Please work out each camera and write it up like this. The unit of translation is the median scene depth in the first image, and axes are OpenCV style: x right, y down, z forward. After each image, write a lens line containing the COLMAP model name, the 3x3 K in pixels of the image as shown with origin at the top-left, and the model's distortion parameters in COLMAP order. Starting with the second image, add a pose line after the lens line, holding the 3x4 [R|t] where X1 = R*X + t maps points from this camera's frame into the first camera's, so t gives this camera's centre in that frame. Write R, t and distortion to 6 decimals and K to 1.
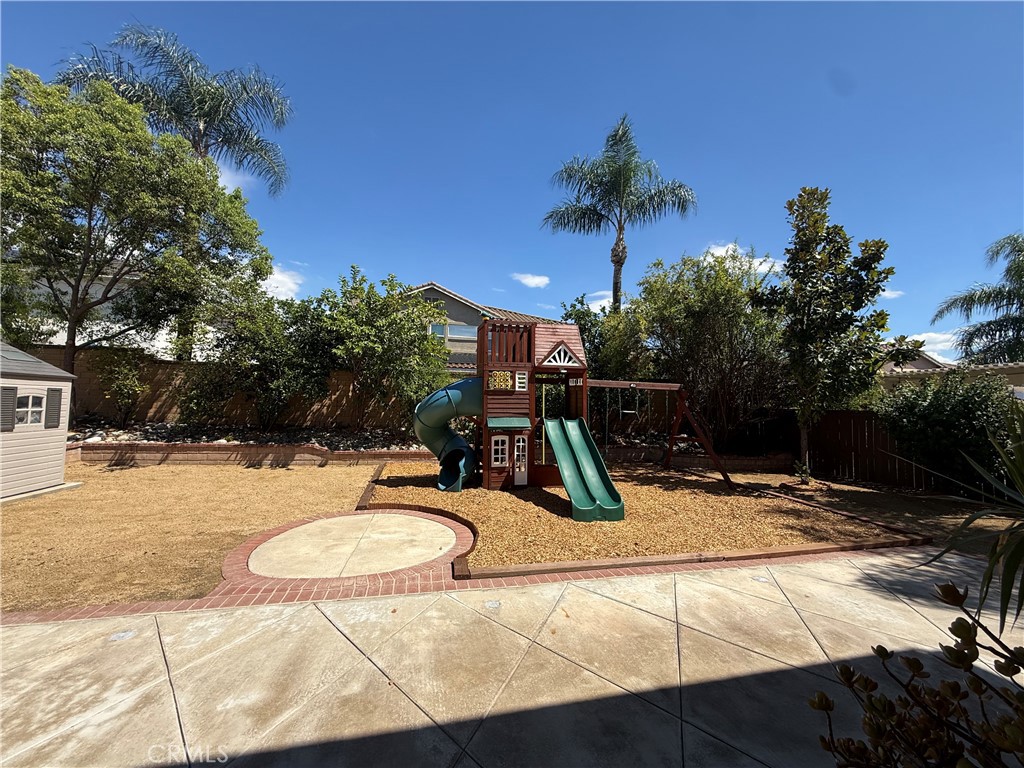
lens RADIAL K [[407.0, 0, 511.1], [0, 407.0, 383.0], [0, 0, 1]] dist [-0.004509, -0.000131]
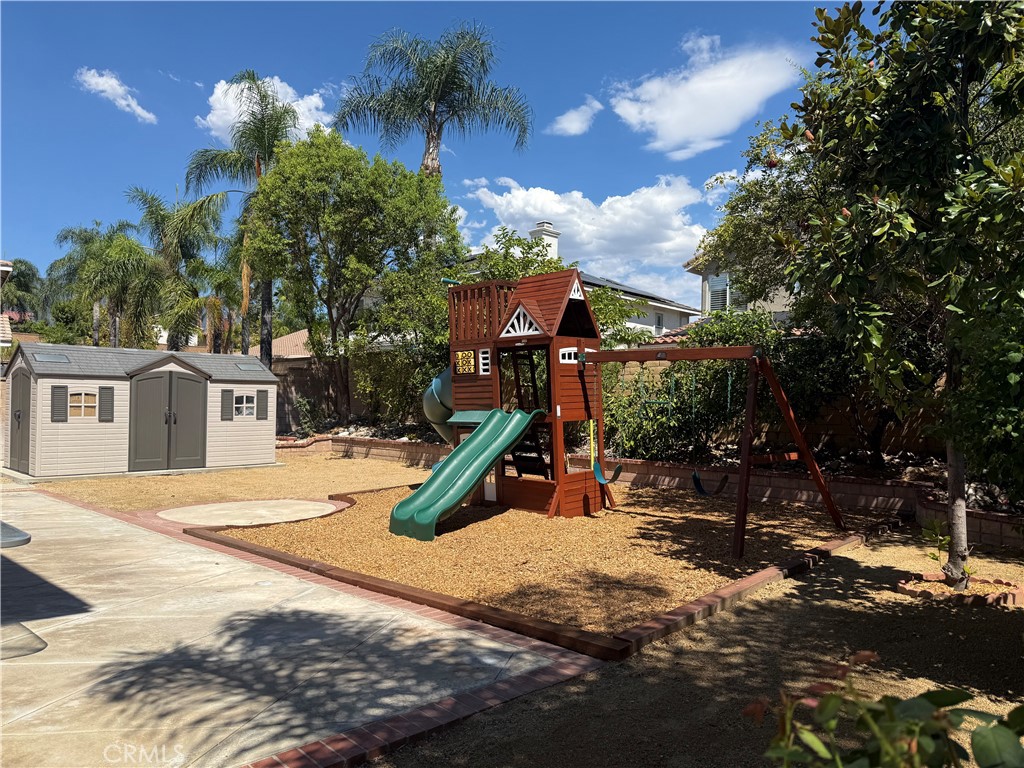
lens RADIAL K [[717.9, 0, 511.0], [0, 717.9, 383.0], [0, 0, 1]] dist [0.066528, -0.050947]
pose [[0.559582, -0.037882, -0.827909, 1.142783], [0.049378, 0.998704, -0.012323, 0.052810], [0.827303, -0.033985, 0.560727, 0.300560]]
